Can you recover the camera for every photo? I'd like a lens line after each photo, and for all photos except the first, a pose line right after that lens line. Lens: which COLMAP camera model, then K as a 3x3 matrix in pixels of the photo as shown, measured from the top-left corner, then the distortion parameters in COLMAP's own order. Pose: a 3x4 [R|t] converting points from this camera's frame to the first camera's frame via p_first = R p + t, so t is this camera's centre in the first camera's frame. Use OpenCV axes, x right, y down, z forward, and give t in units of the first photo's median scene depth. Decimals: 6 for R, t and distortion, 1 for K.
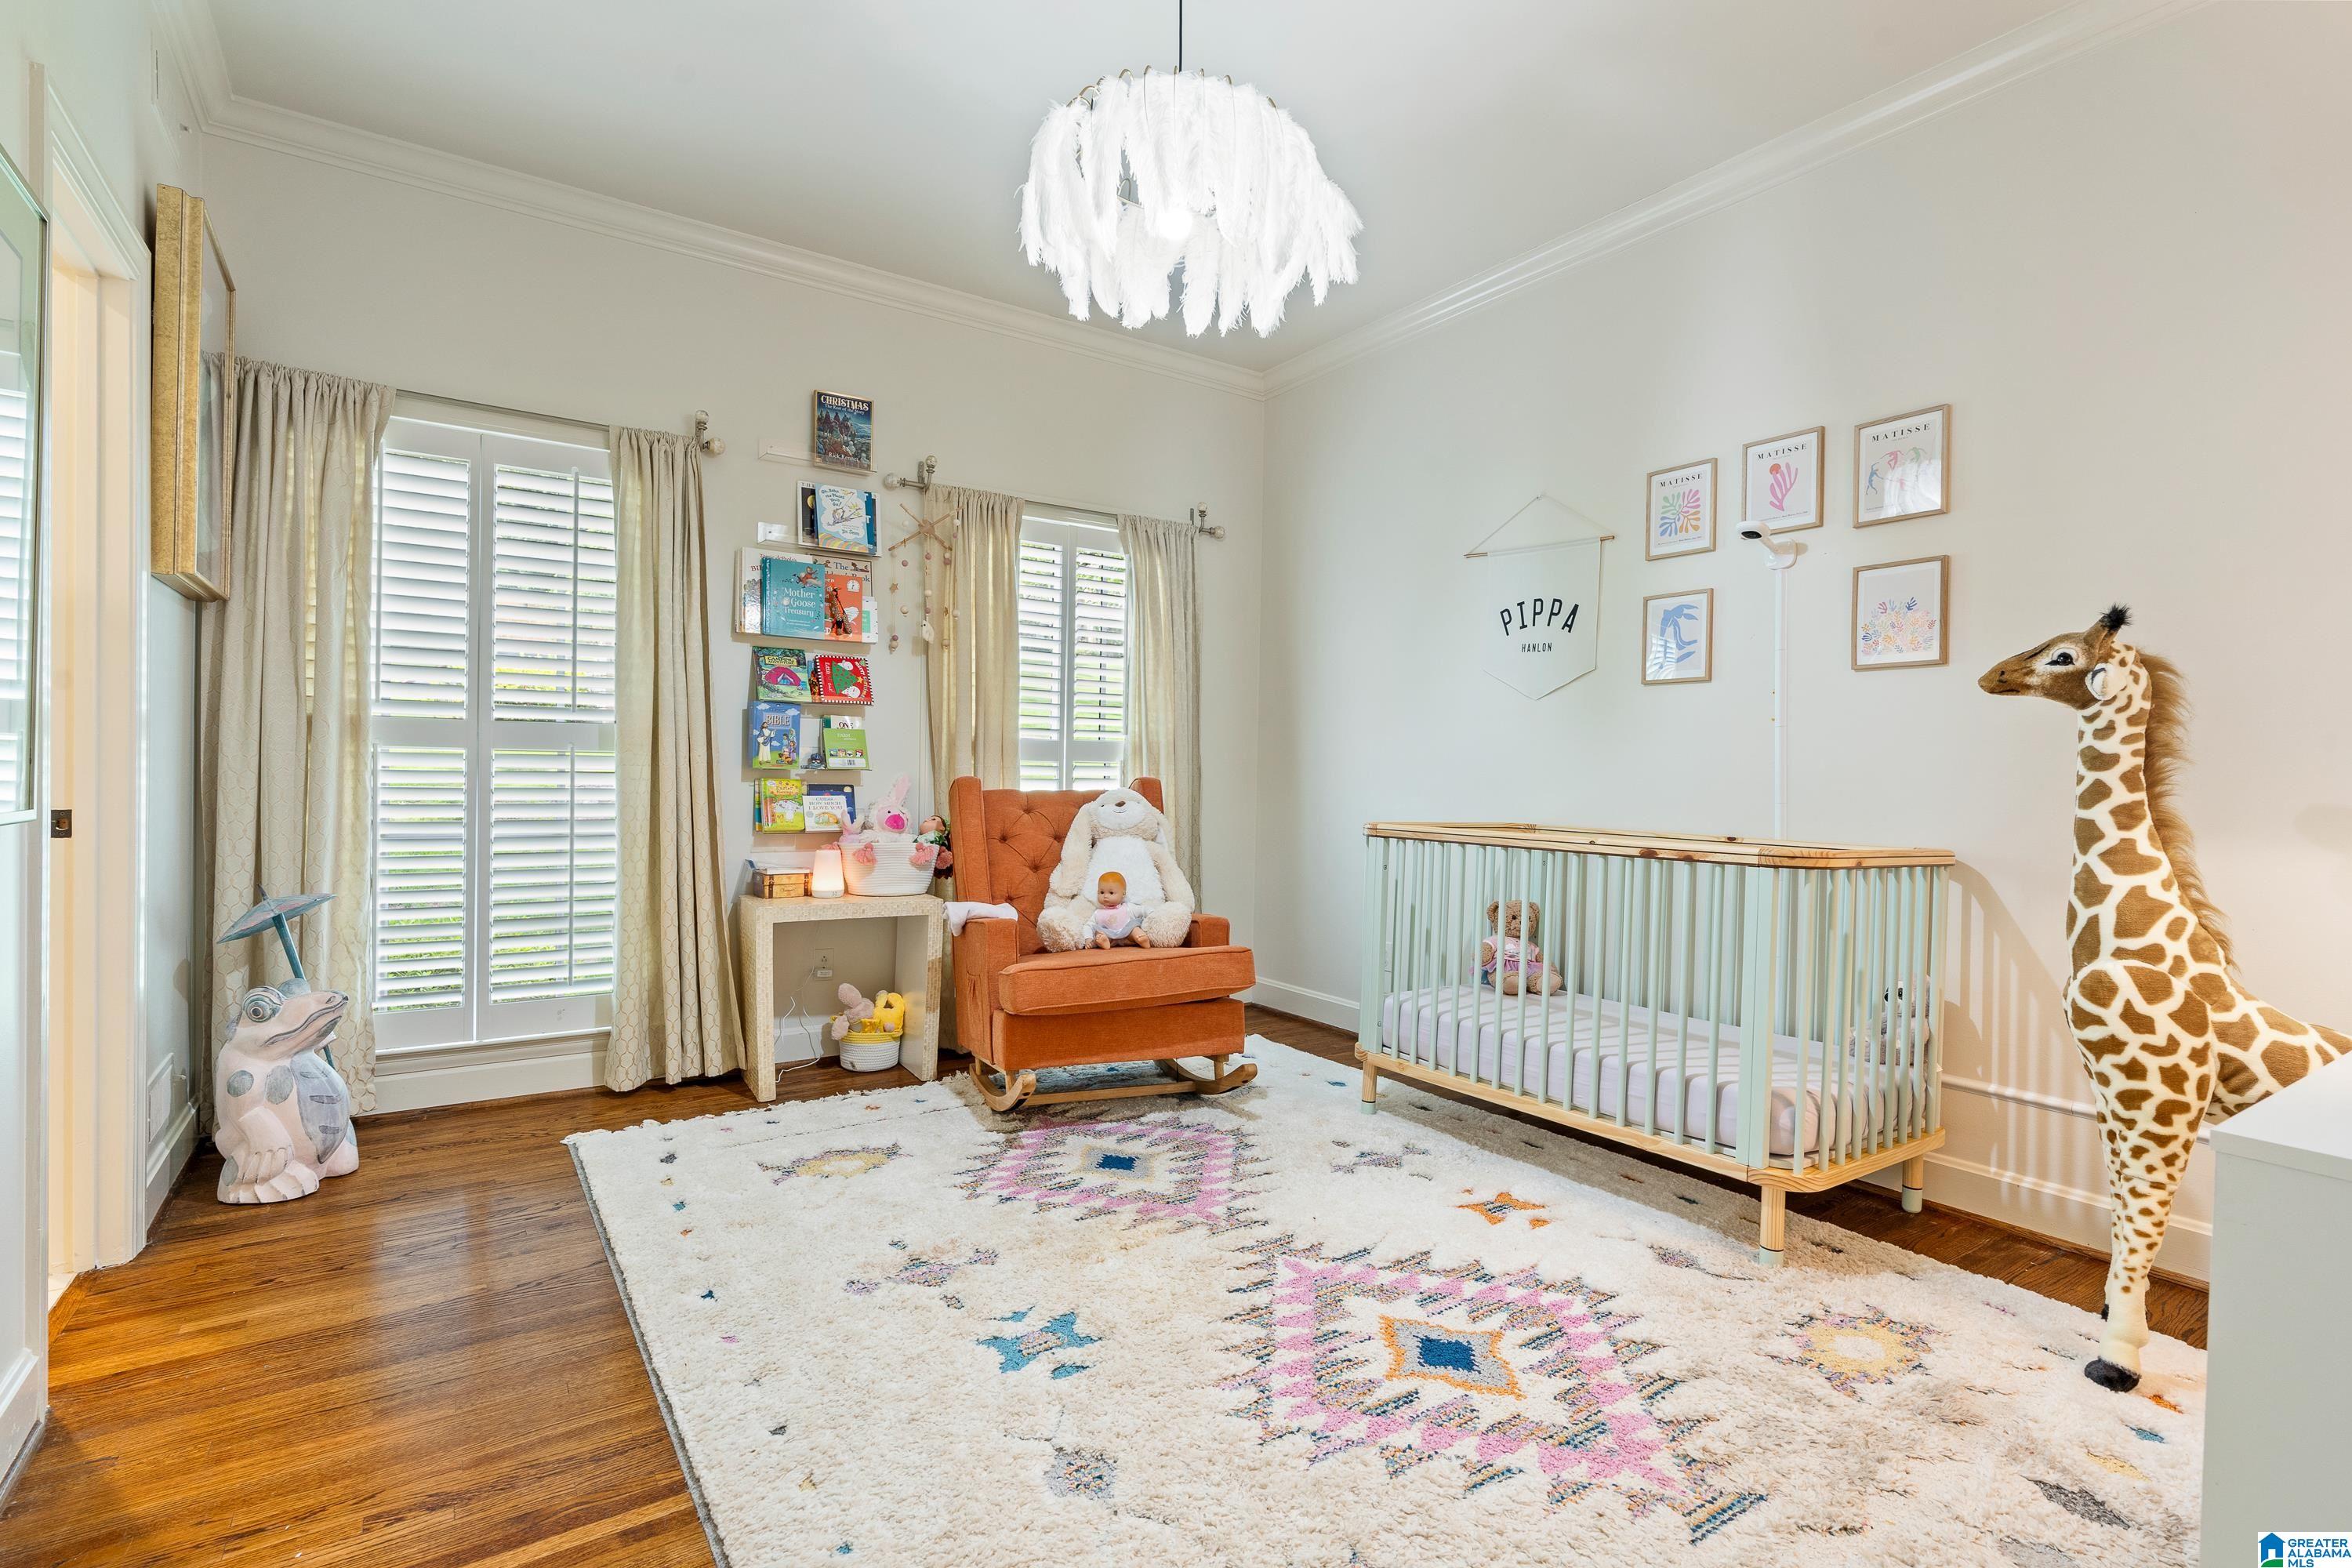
lens RADIAL K [[1119.3, 0, 1182.2], [0, 1119.3, 786.2], [0, 0, 1]] dist [-0.002391, -0.000176]
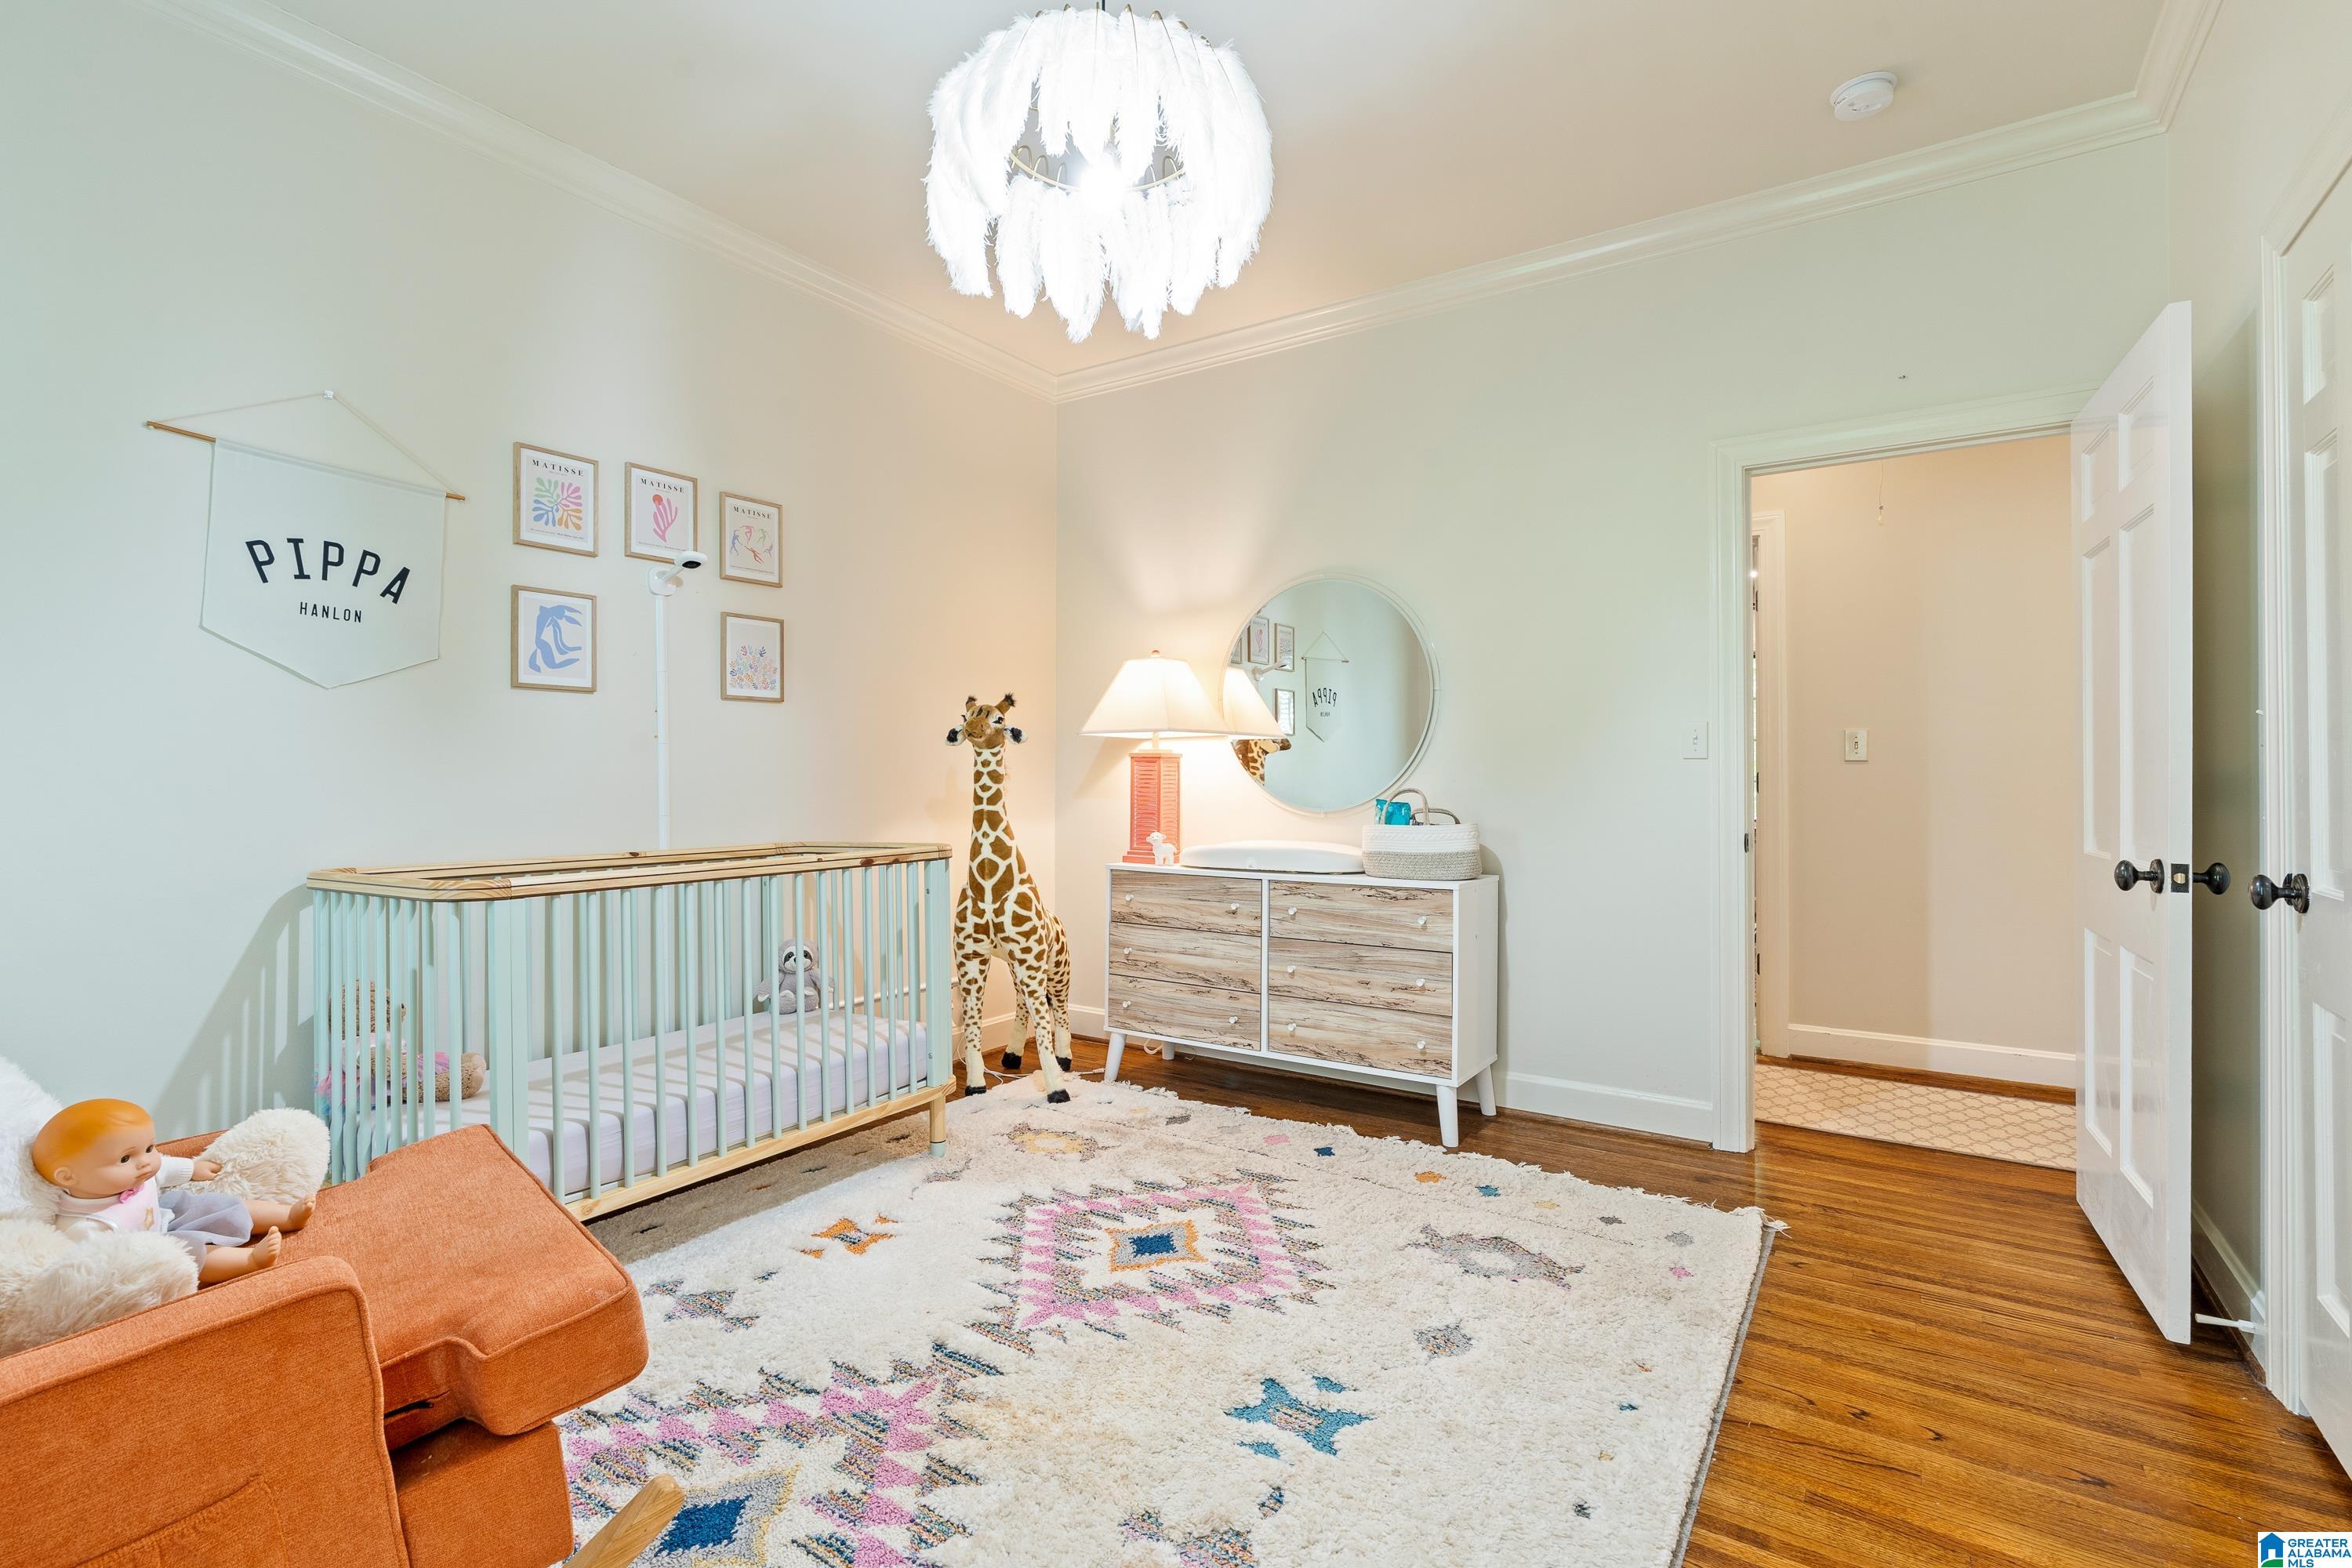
lens RADIAL K [[1090.8, 0, 1180.1], [0, 1090.8, 770.7], [0, 0, 1]] dist [-0.004166, -0.000099]
pose [[-0.379390, -0.013136, 0.925144, -0.789940], [0.006597, 0.999835, 0.016901, -0.054370], [-0.925213, 0.012515, -0.379241, 1.213249]]
